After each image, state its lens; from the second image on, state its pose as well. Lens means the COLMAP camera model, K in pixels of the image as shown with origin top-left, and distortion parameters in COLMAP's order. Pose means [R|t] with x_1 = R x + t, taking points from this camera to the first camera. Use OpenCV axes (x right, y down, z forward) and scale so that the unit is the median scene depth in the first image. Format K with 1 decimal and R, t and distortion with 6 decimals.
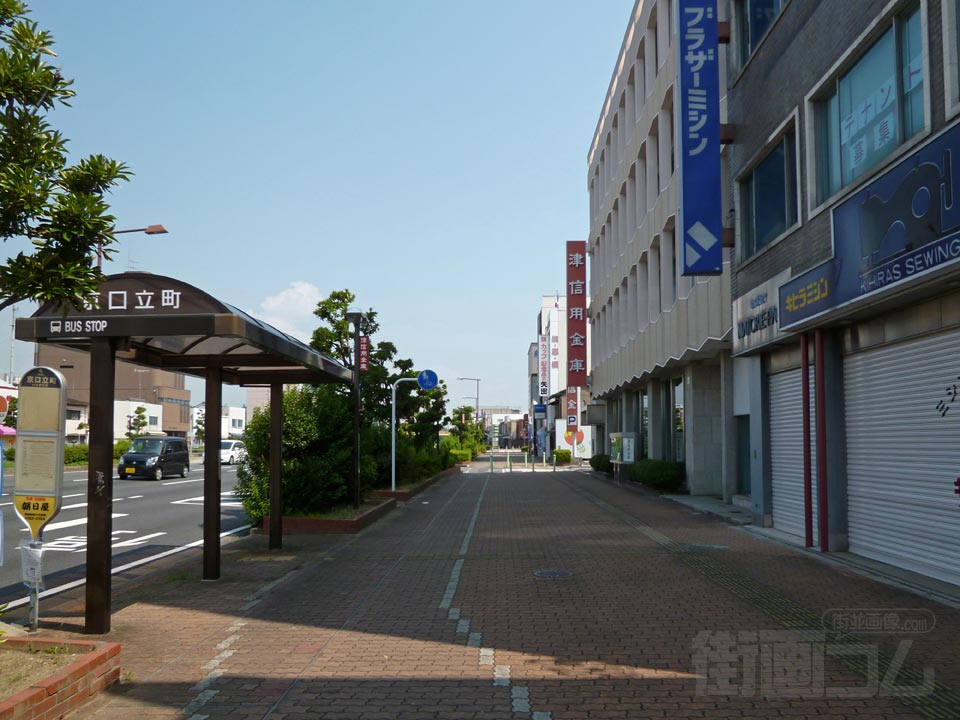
lens RADIAL K [[820.5, 0, 477.1], [0, 820.5, 395.8], [0, 0, 1]] dist [0.004404, 0.000825]
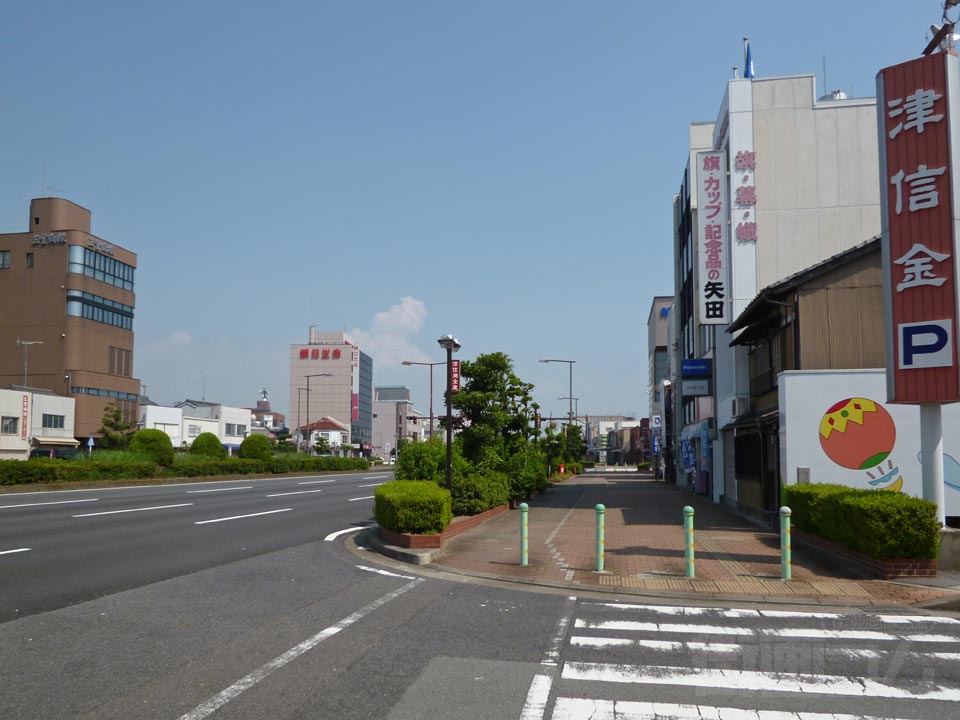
lens RADIAL K [[820.5, 0, 477.1], [0, 820.5, 395.8], [0, 0, 1]] dist [0.004404, 0.000825]
pose [[0.990900, -0.008383, -0.134342, 0.012484], [0.005885, 0.999803, -0.018976, 0.017216], [0.134474, 0.018013, 0.990753, 0.290560]]
